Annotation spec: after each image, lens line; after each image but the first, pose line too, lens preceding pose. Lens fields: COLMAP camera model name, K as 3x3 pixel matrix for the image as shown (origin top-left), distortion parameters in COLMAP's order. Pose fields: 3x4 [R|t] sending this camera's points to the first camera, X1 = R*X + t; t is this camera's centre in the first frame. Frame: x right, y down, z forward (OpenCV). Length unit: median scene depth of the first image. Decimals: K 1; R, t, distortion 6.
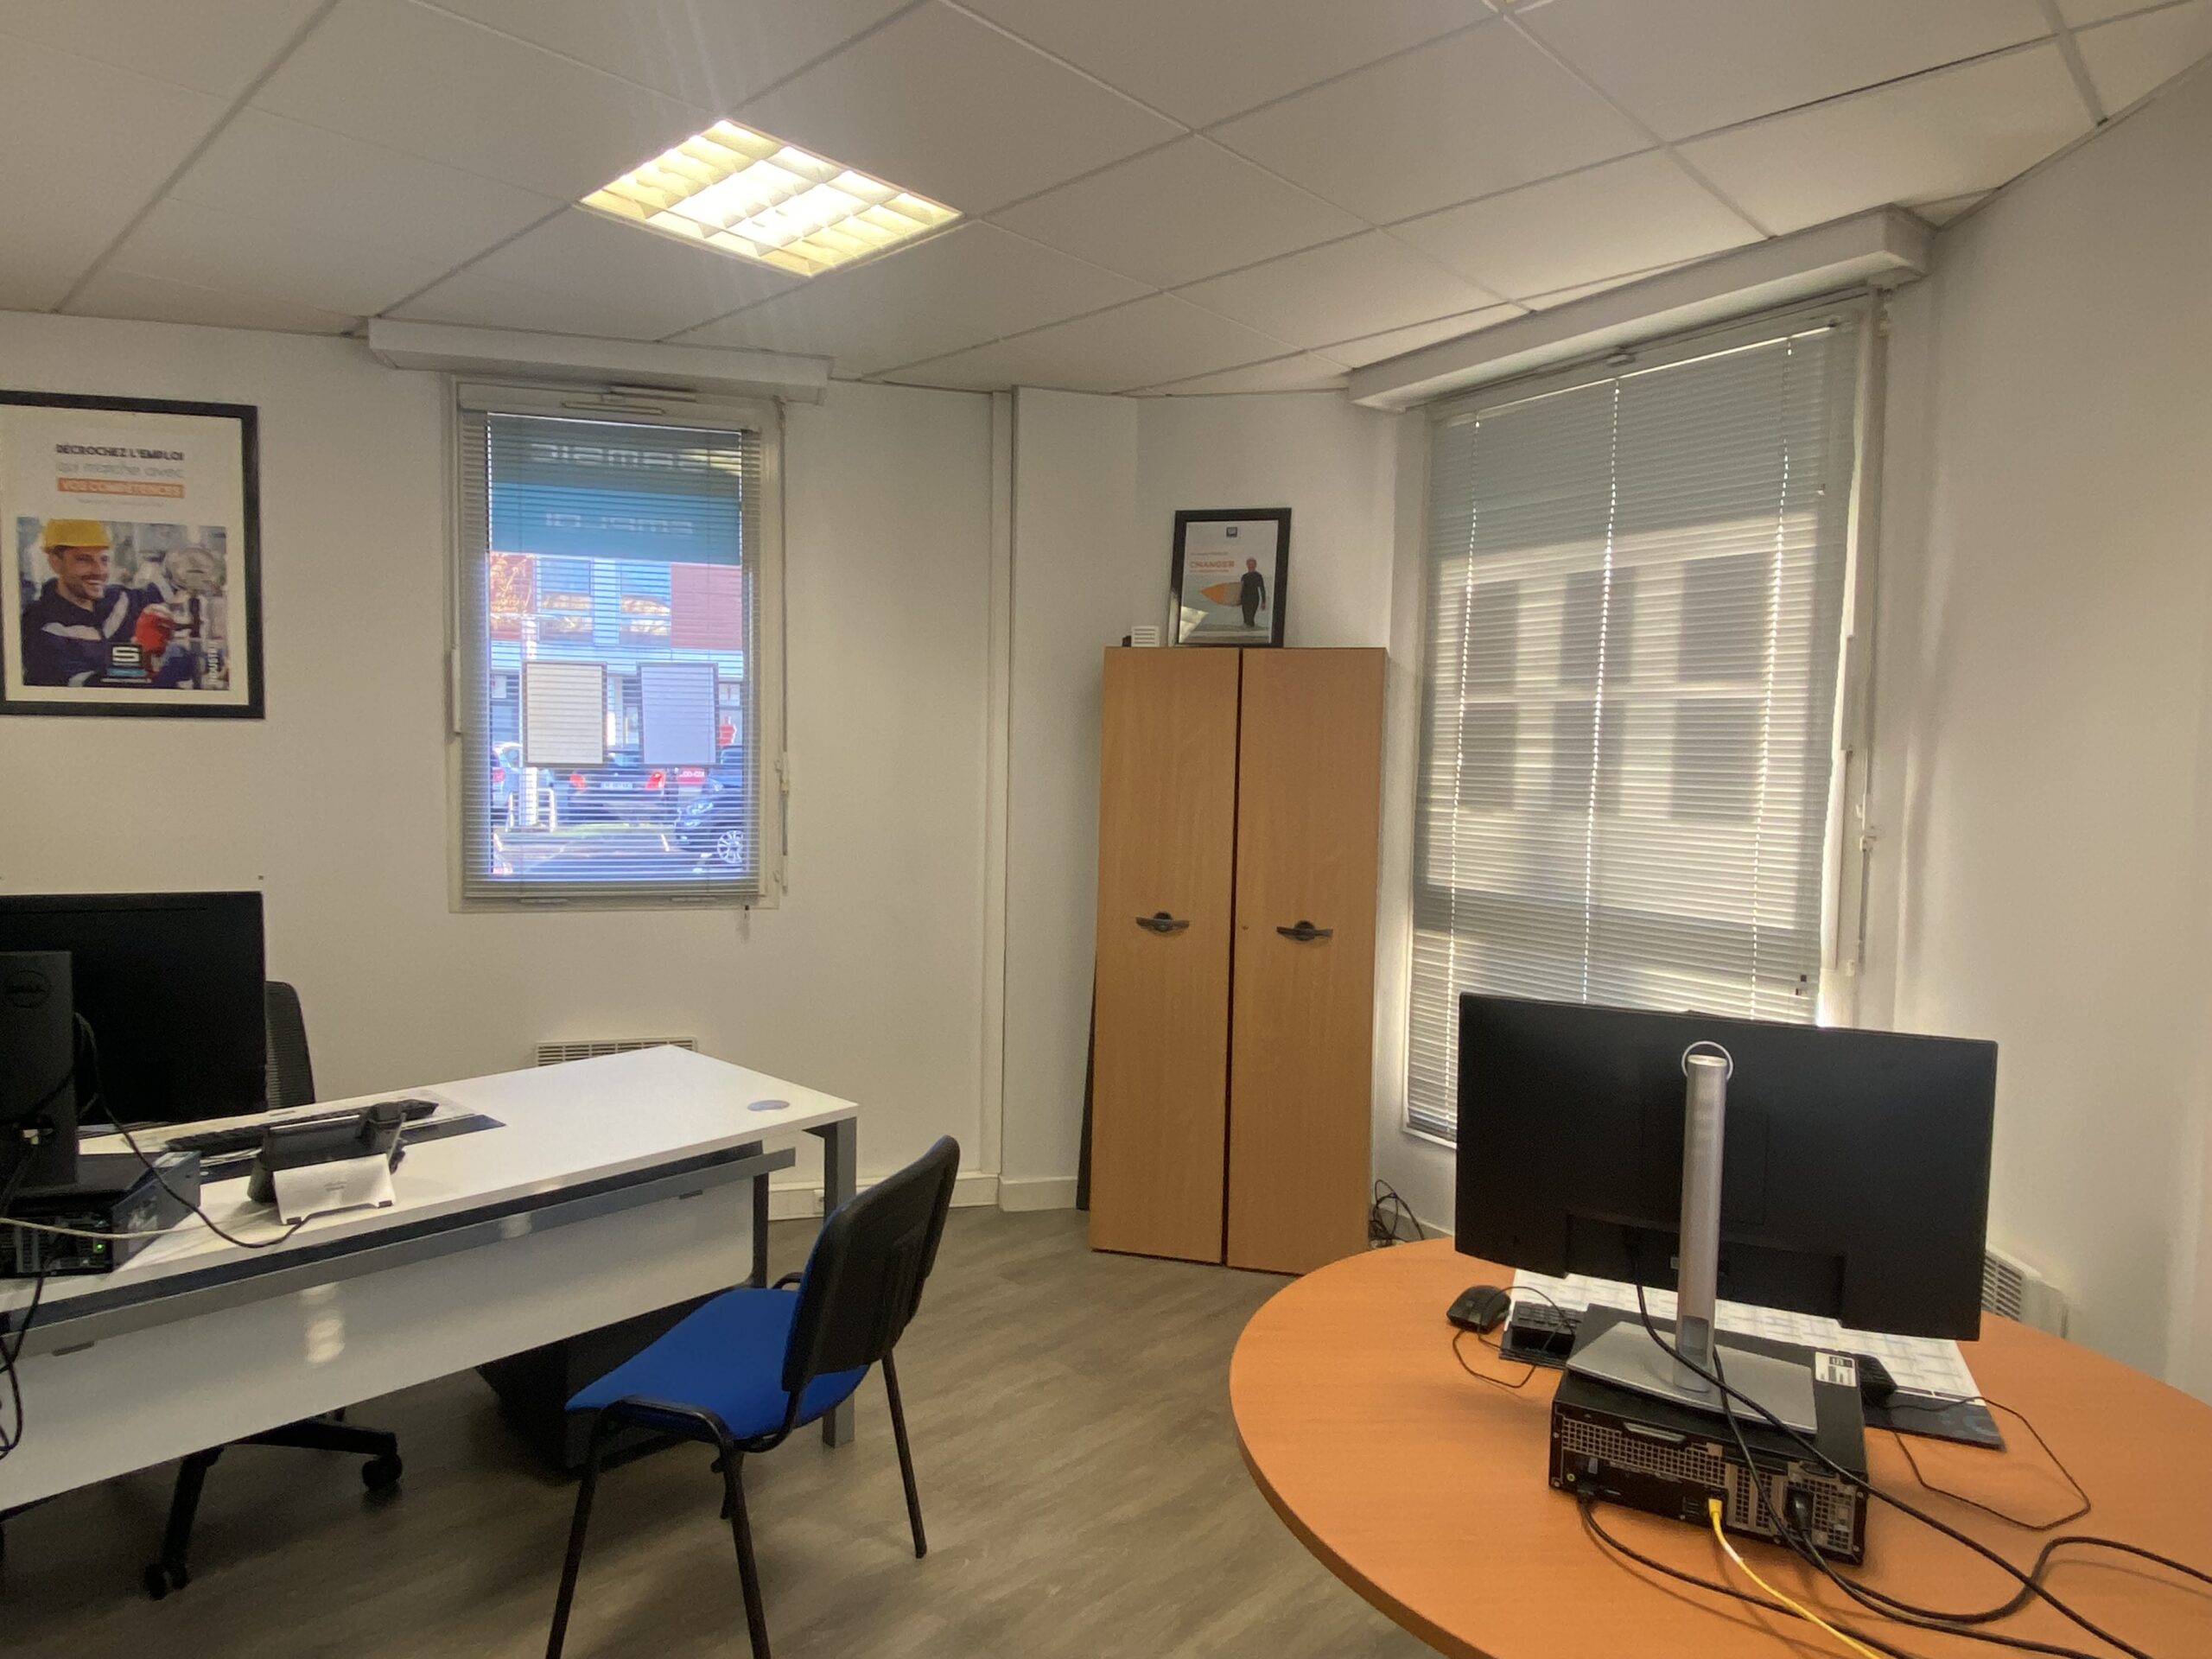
lens RADIAL K [[1330.7, 0, 1118.3], [0, 1330.7, 838.3], [0, 0, 1]] dist [-0.008275, -0.011590]
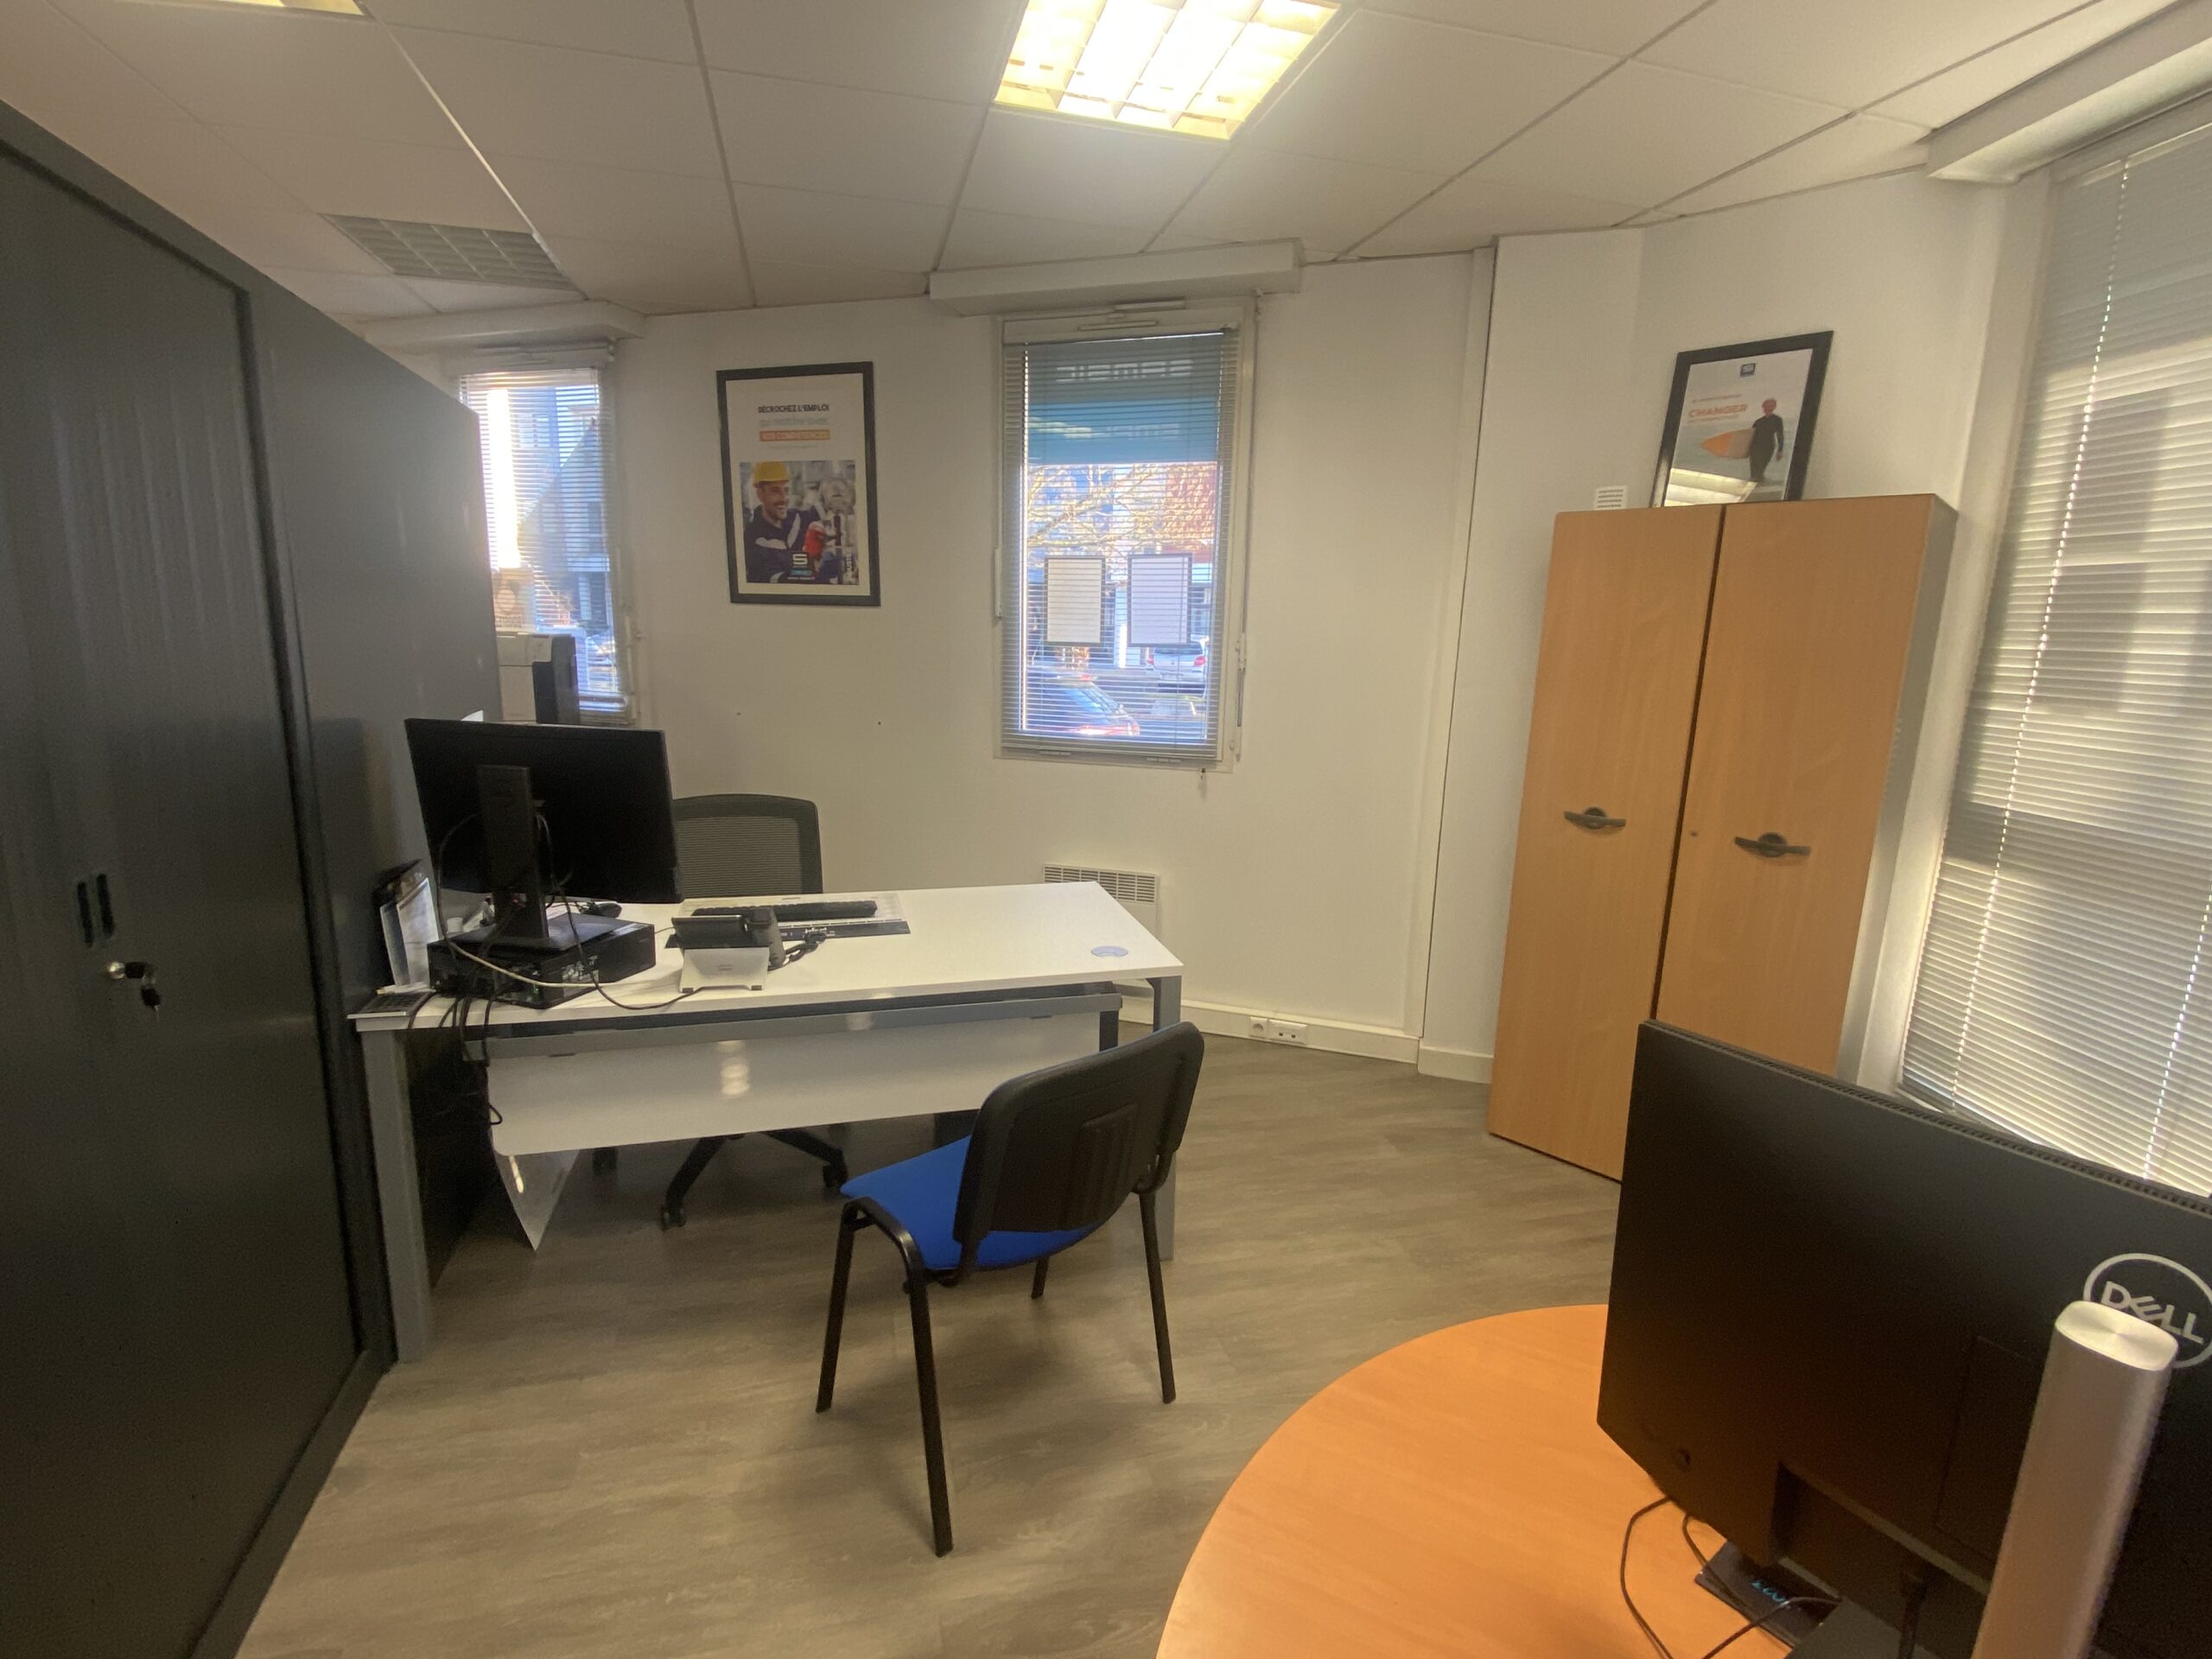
lens RADIAL K [[1022.3, 0, 1115.4], [0, 1022.3, 840.3], [0, 0, 1]] dist [0.010002, -0.014438]
pose [[0.844730, 0.107728, -0.524239, 0.136747], [-0.042682, 0.989972, 0.134659, -0.004086], [0.533488, -0.091375, 0.840857, 0.233452]]
